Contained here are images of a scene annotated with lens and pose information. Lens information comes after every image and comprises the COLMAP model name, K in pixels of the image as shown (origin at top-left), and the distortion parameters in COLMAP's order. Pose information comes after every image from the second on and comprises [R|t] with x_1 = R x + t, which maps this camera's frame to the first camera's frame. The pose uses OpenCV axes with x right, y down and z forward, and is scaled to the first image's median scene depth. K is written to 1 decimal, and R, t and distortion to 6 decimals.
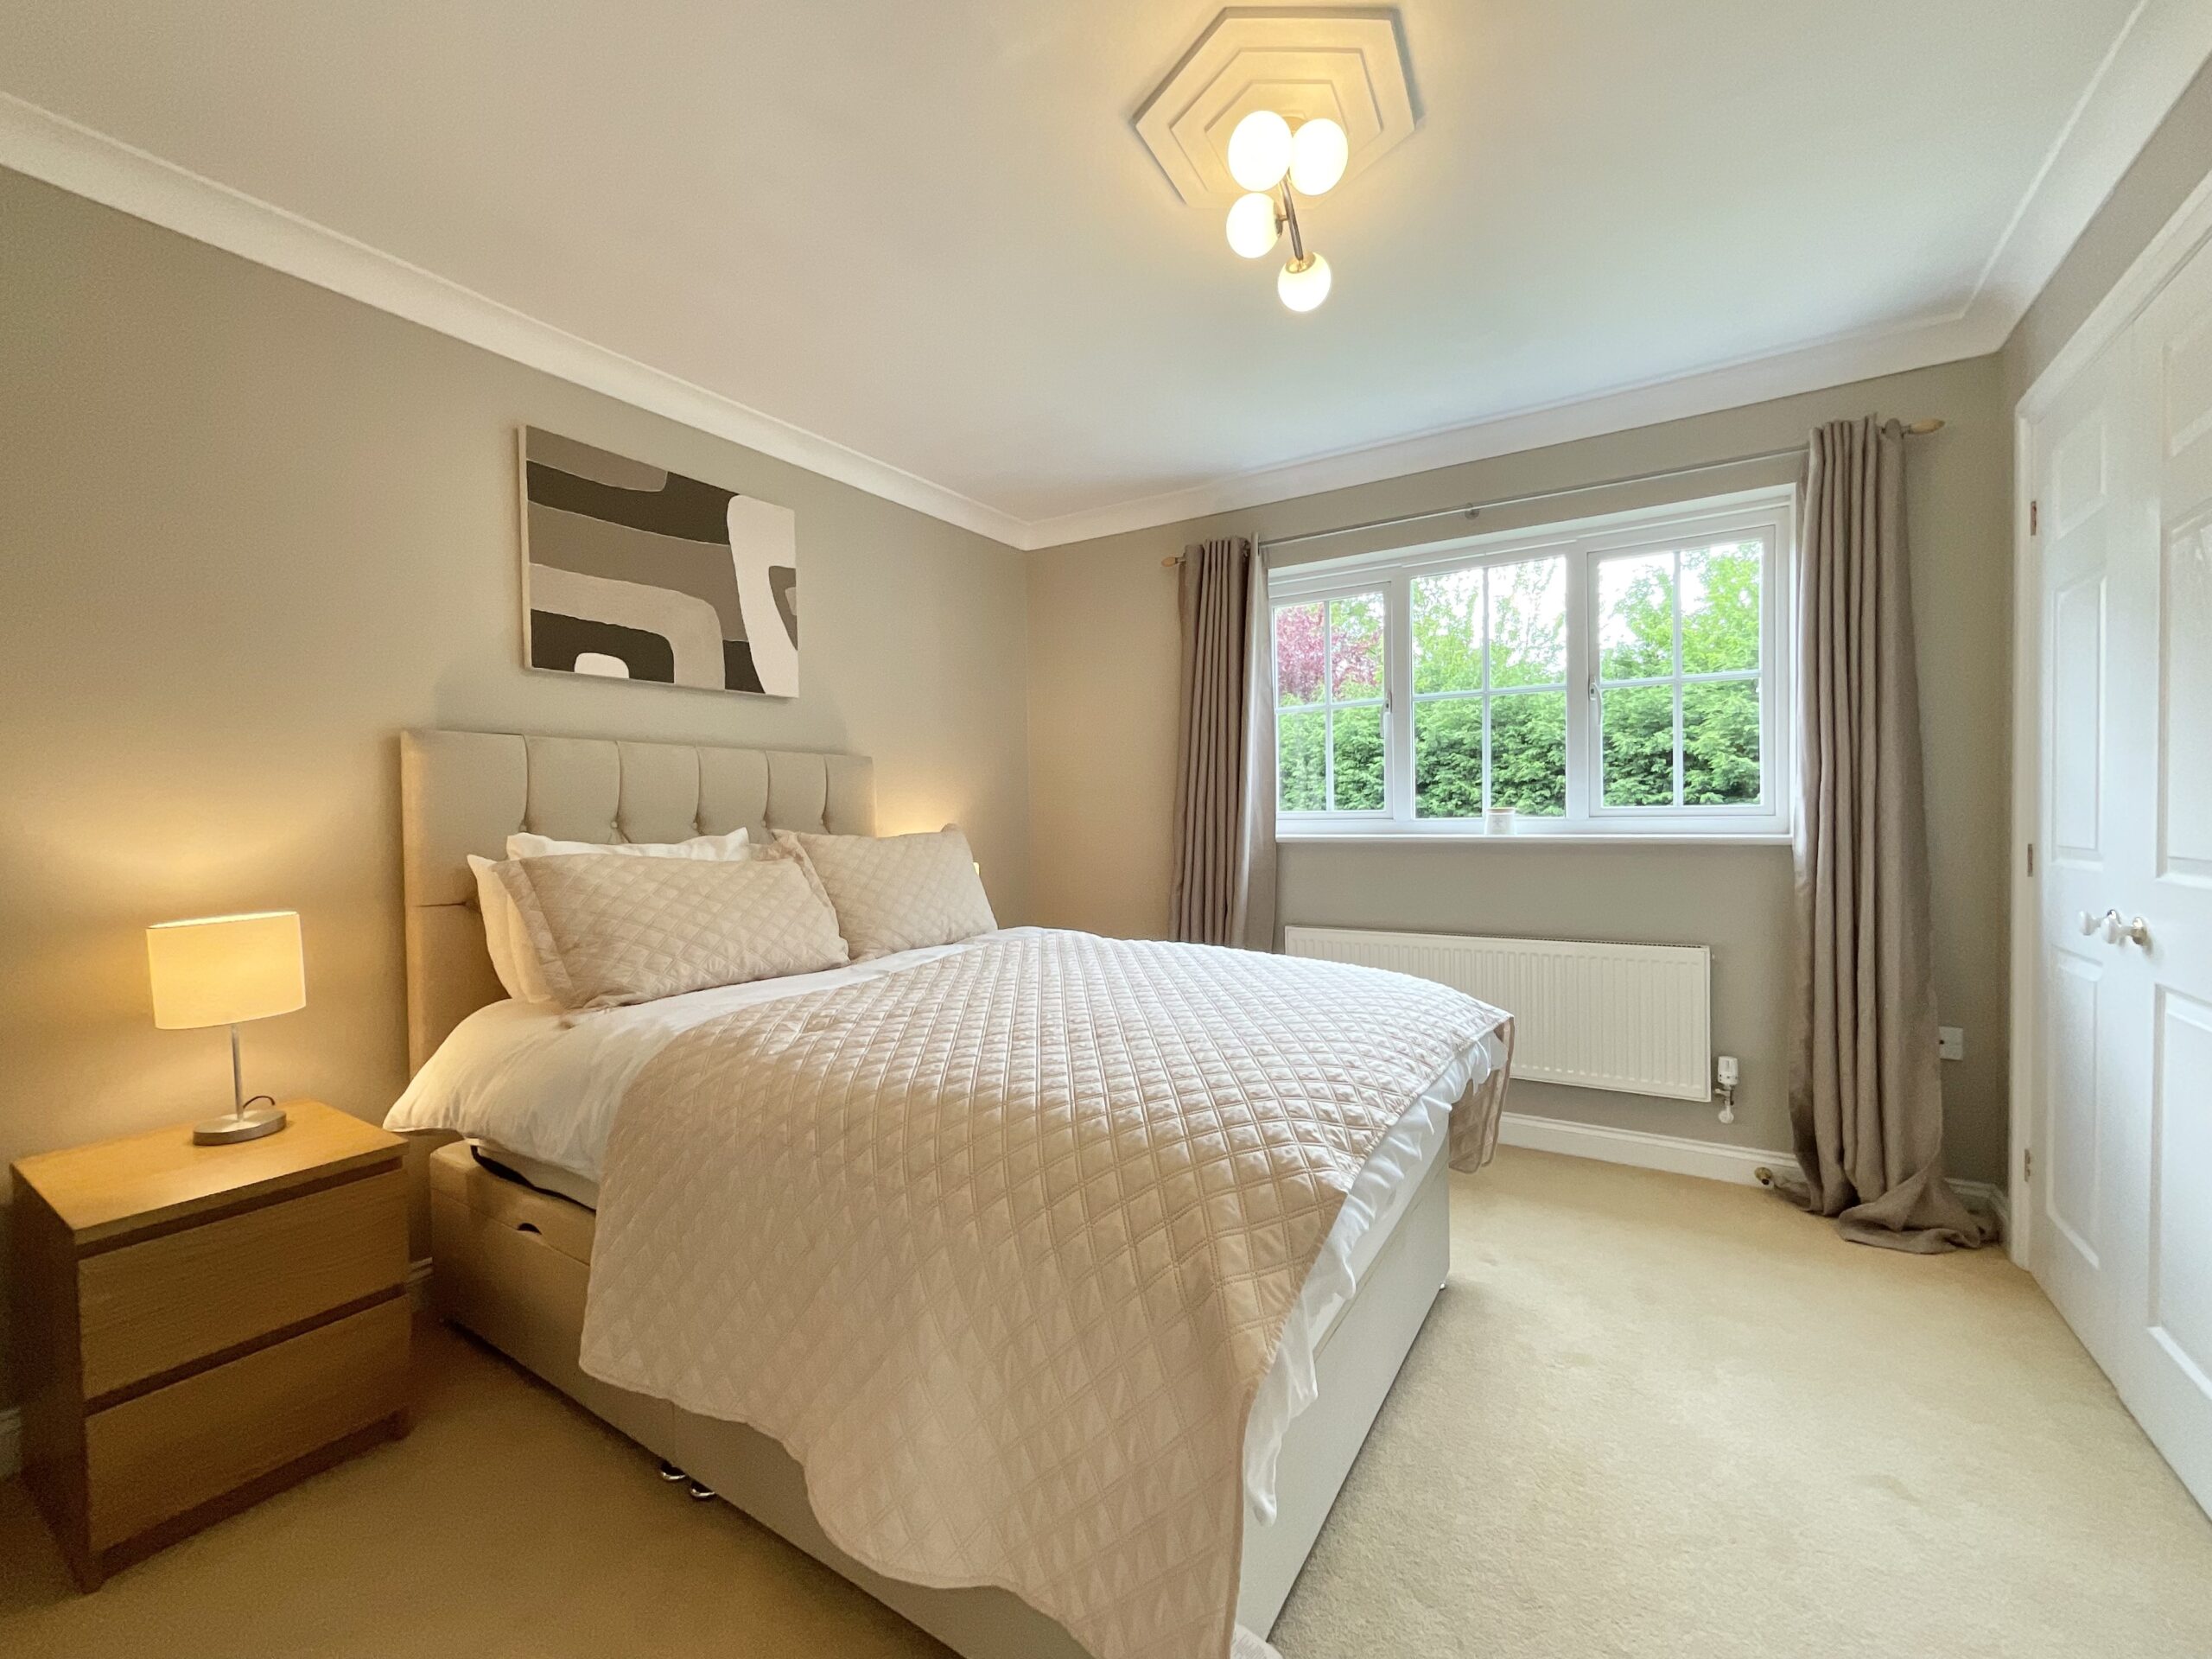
lens RADIAL K [[900.1, 0, 1102.5], [0, 900.1, 829.1], [0, 0, 1]] dist [-0.023628, 0.014347]
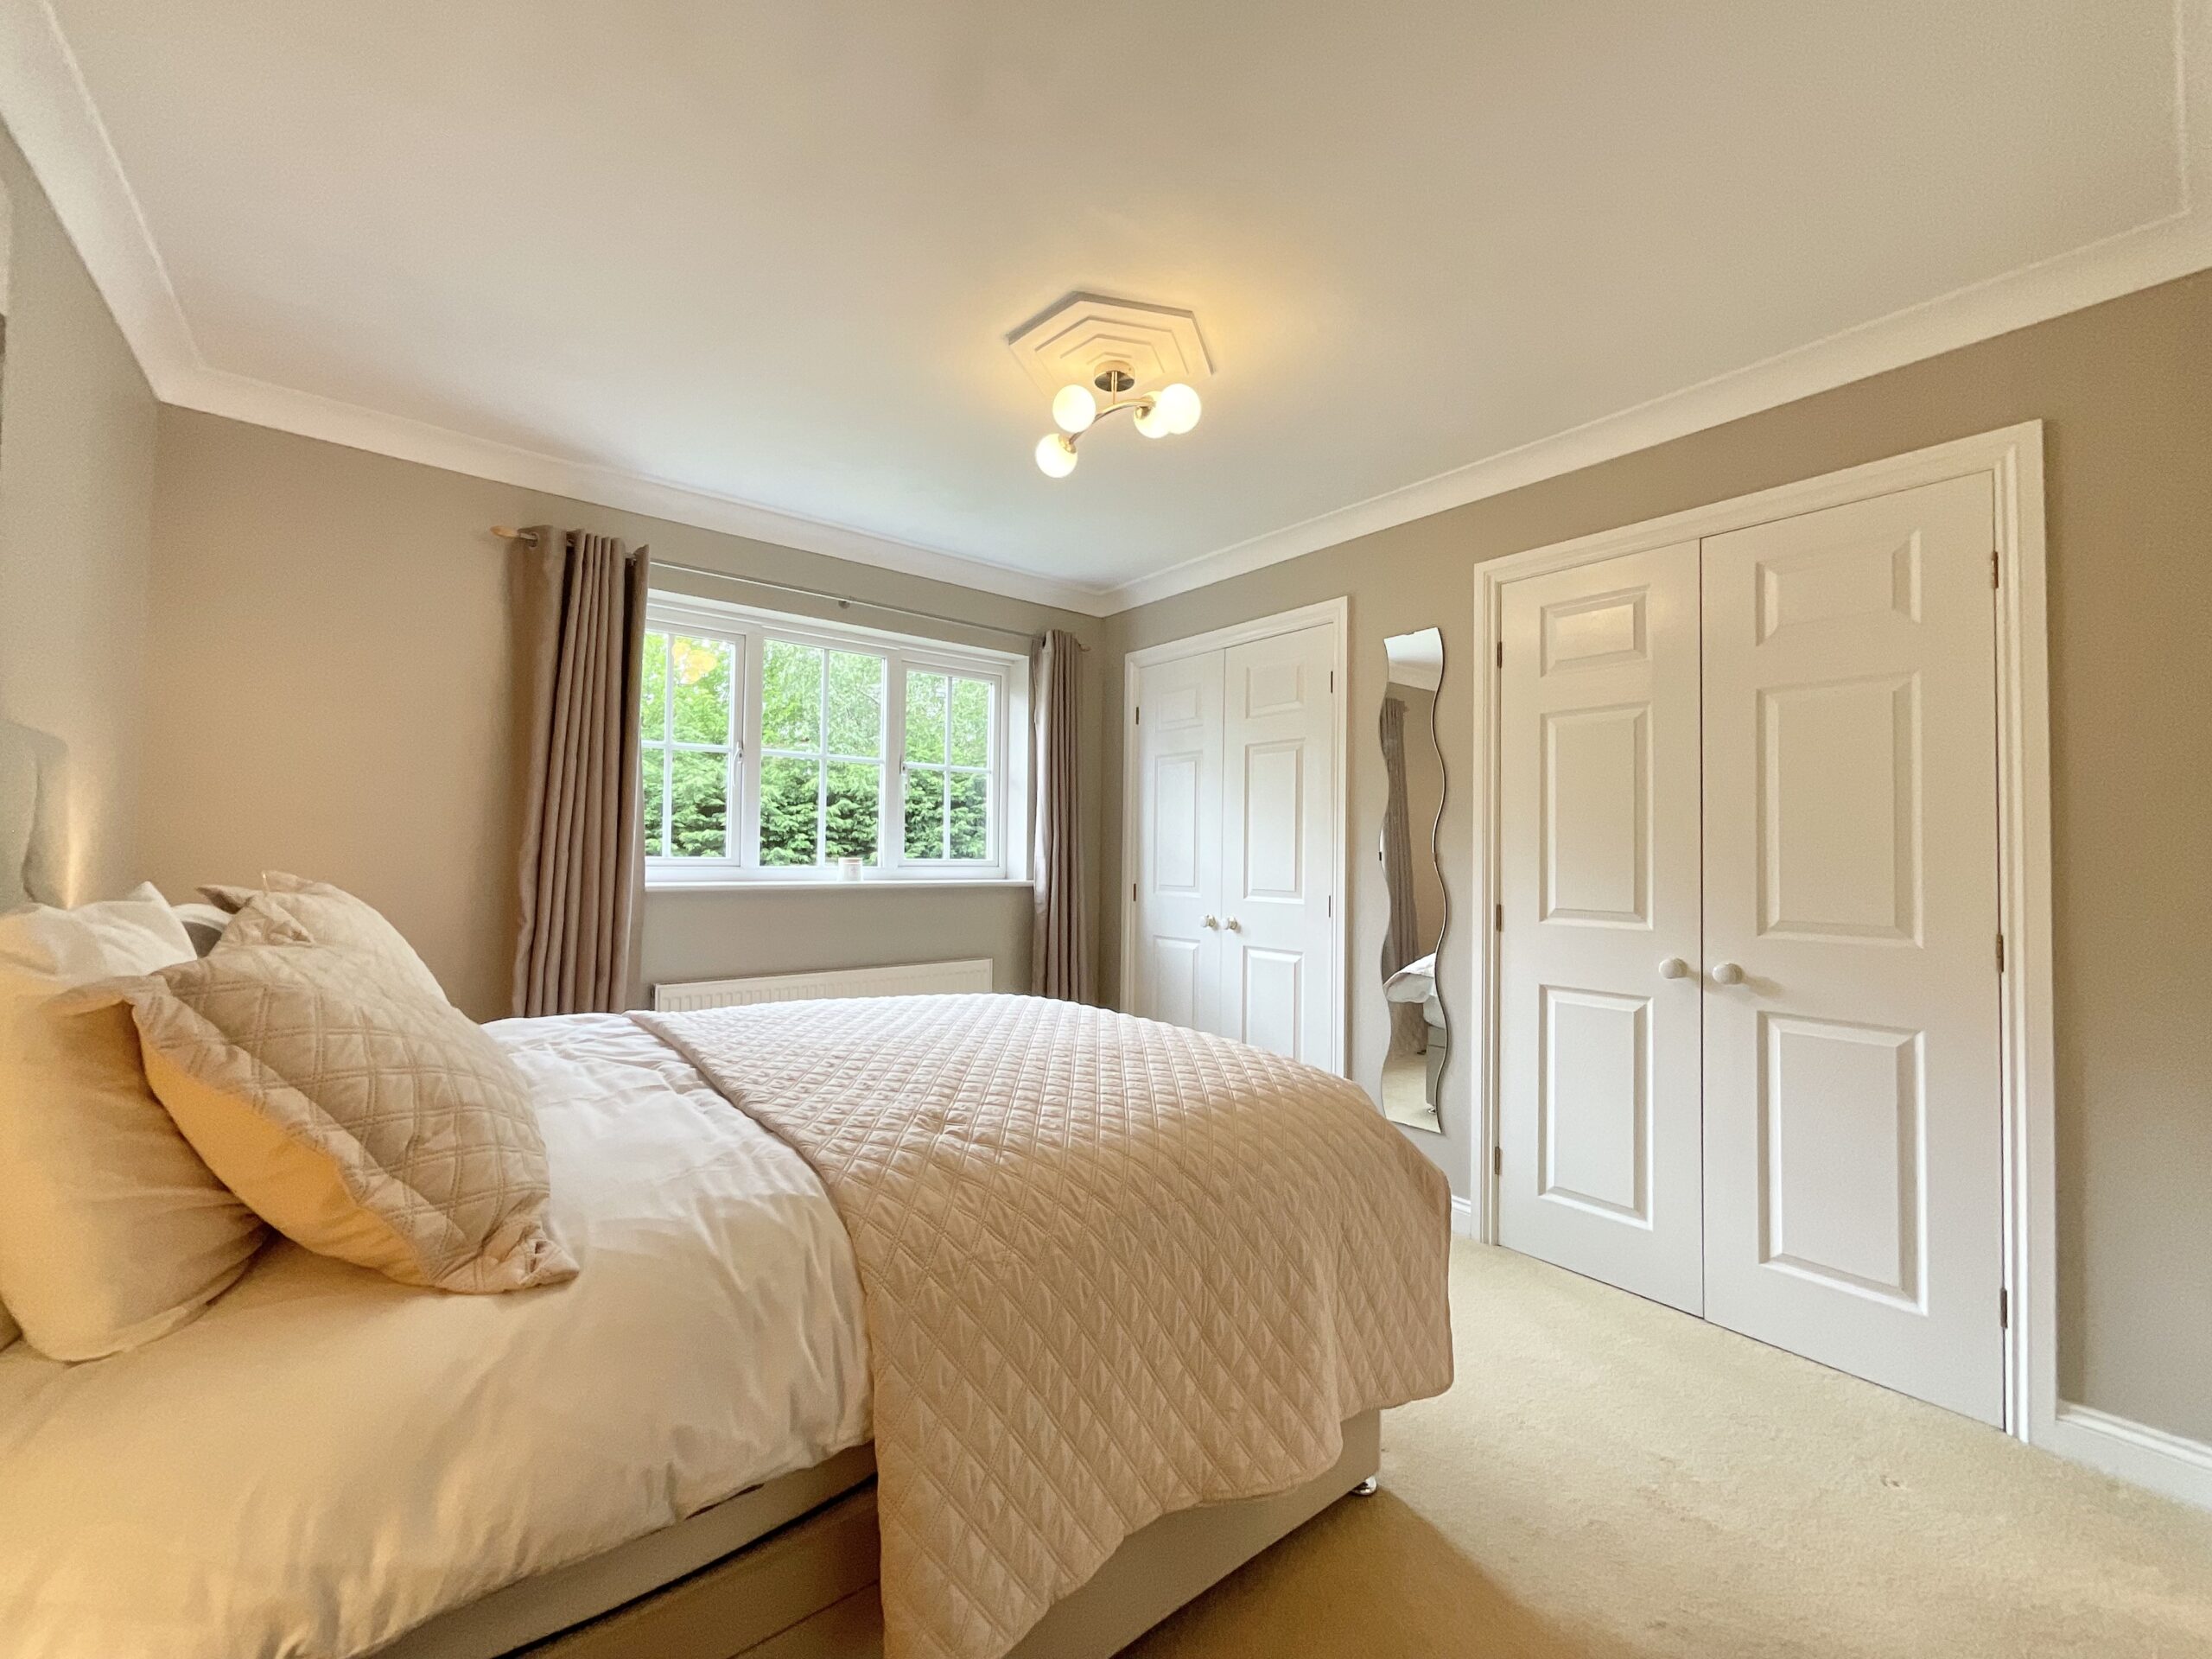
lens RADIAL K [[891.5, 0, 1101.6], [0, 891.5, 833.9], [0, 0, 1]] dist [-0.000209, -0.000116]
pose [[0.326175, 0.041342, 0.944405, -0.552395], [-0.001426, 0.999064, -0.043243, -0.005594], [-0.945308, 0.012758, 0.325929, 0.308899]]
